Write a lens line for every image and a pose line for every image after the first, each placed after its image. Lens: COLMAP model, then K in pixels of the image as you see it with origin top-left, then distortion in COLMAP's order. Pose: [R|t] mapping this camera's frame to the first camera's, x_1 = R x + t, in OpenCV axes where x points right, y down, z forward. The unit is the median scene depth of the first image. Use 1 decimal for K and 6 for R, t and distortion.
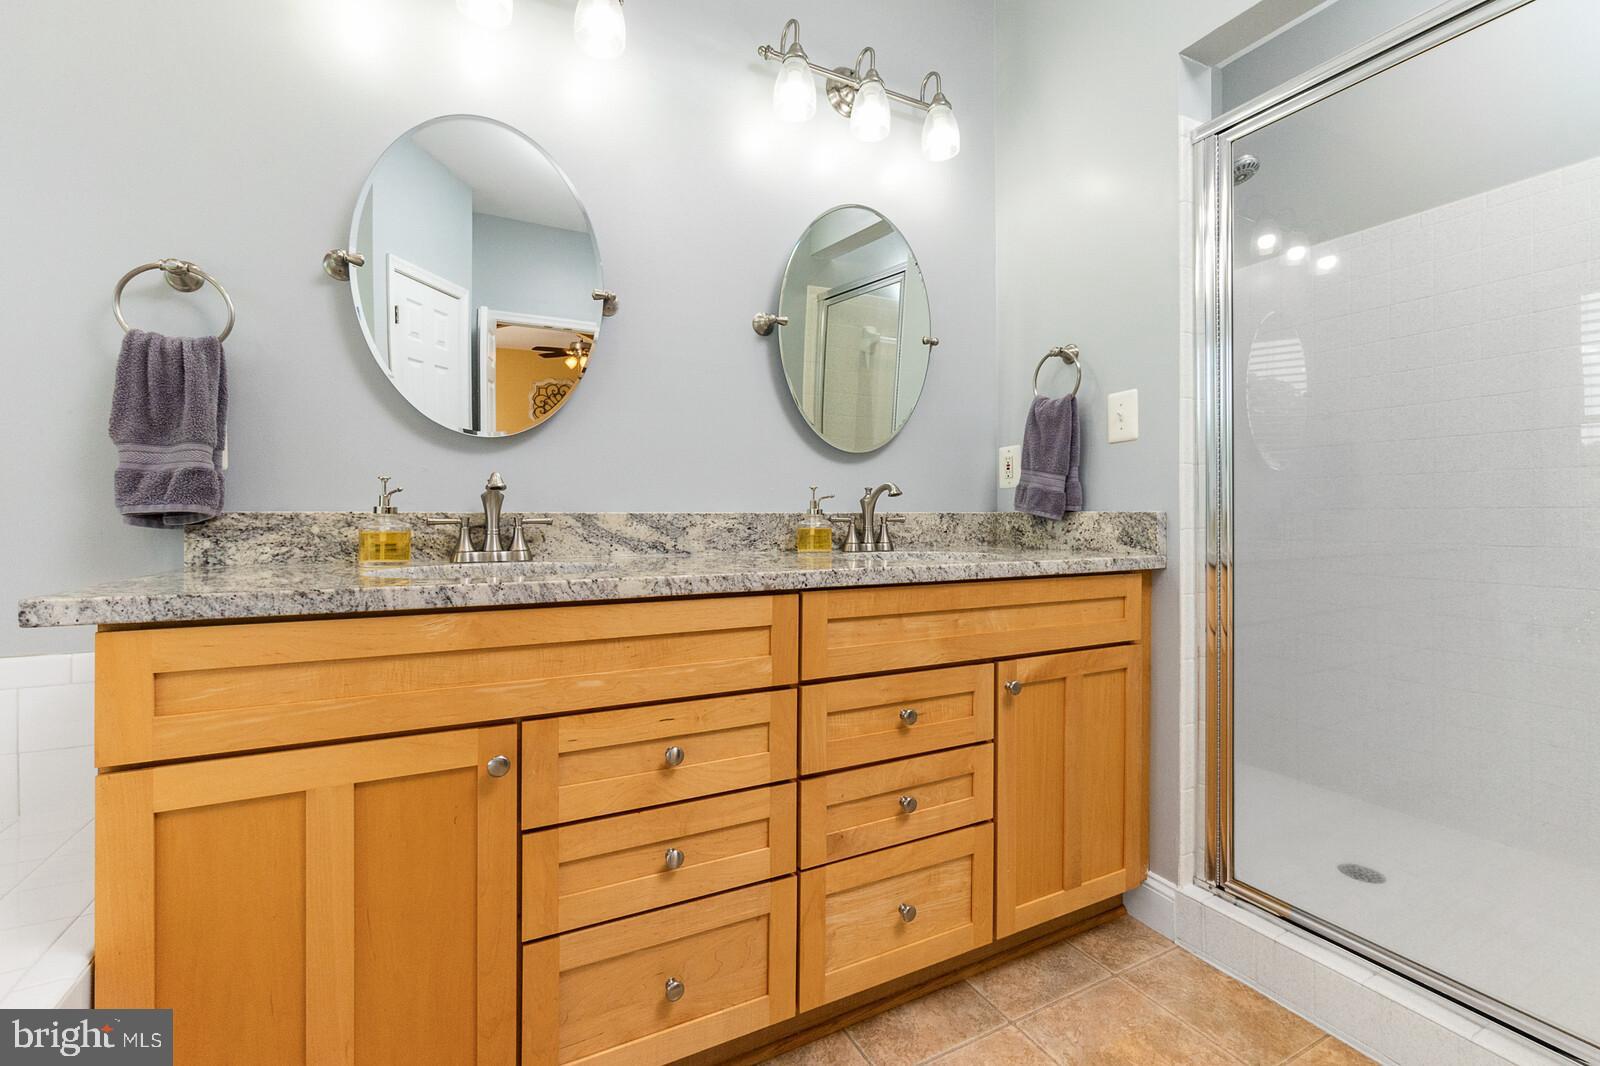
lens RADIAL K [[685.8, 0, 803.3], [0, 685.8, 523.4], [0, 0, 1]] dist [-0.010786, 0.001208]
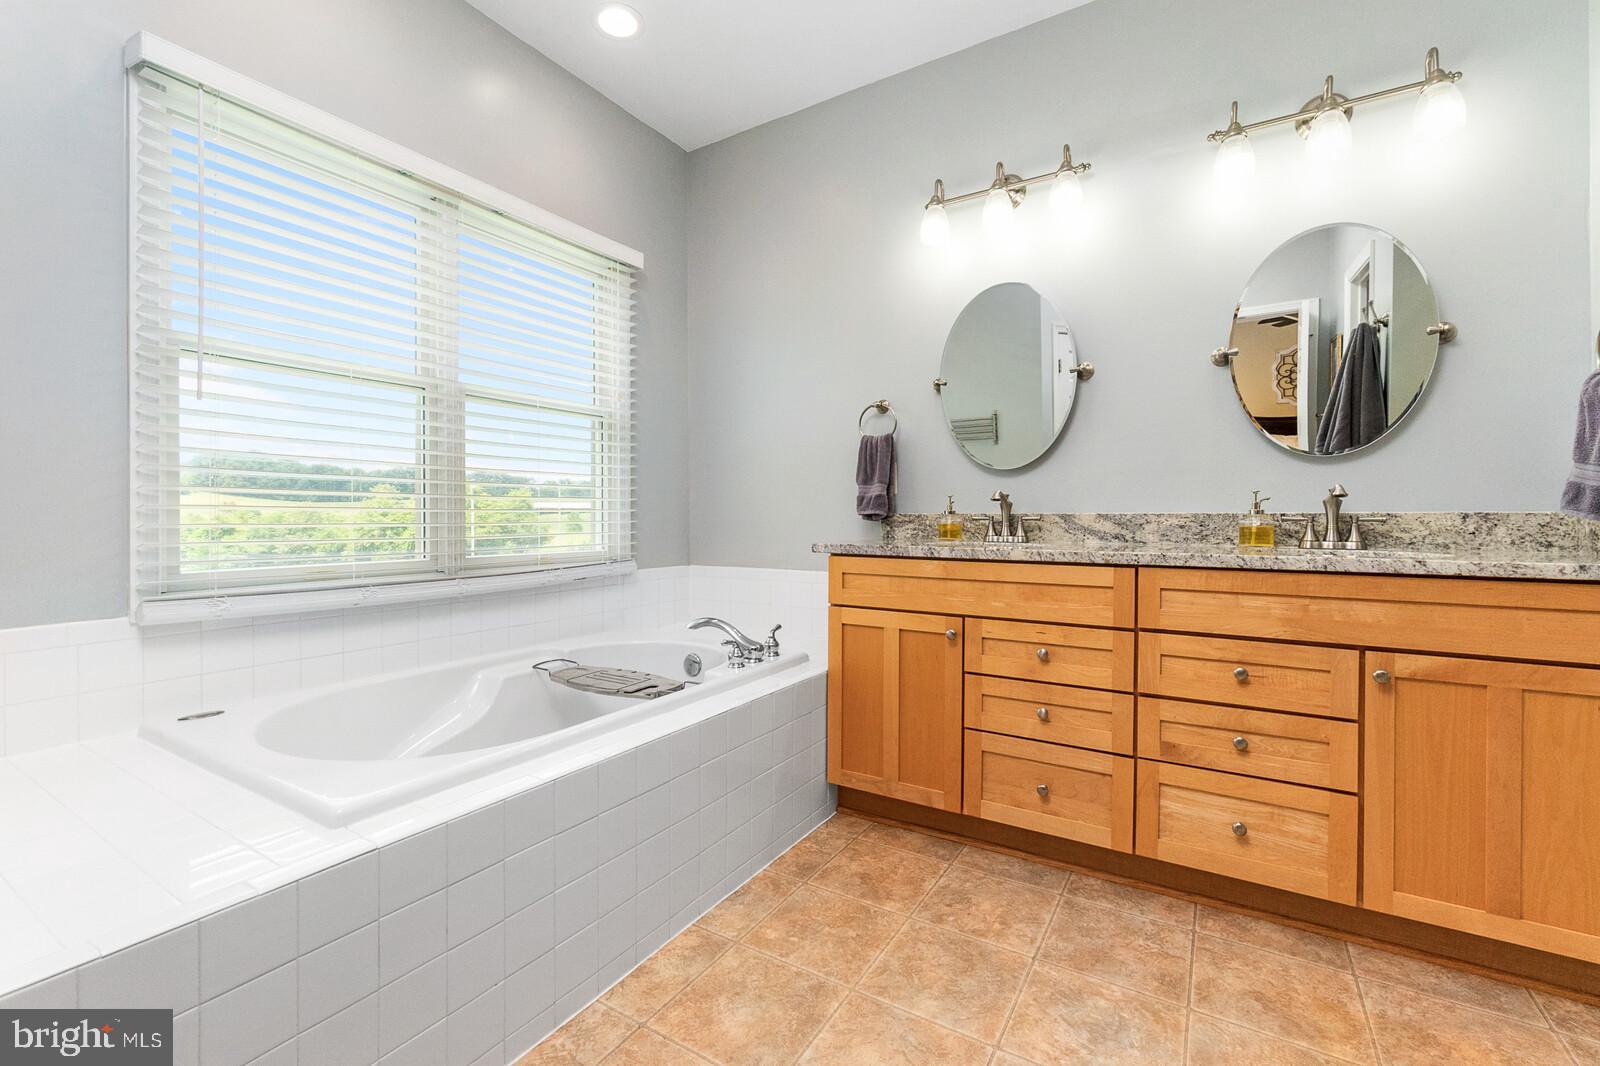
lens RADIAL K [[685.8, 0, 799.0], [0, 685.8, 524.1], [0, 0, 1]] dist [-0.010786, 0.001208]
pose [[0.513882, 0.011527, -0.857784, 0.814458], [-0.009423, 0.999925, 0.007792, 0.002382], [0.857809, 0.004079, 0.513952, -0.355759]]
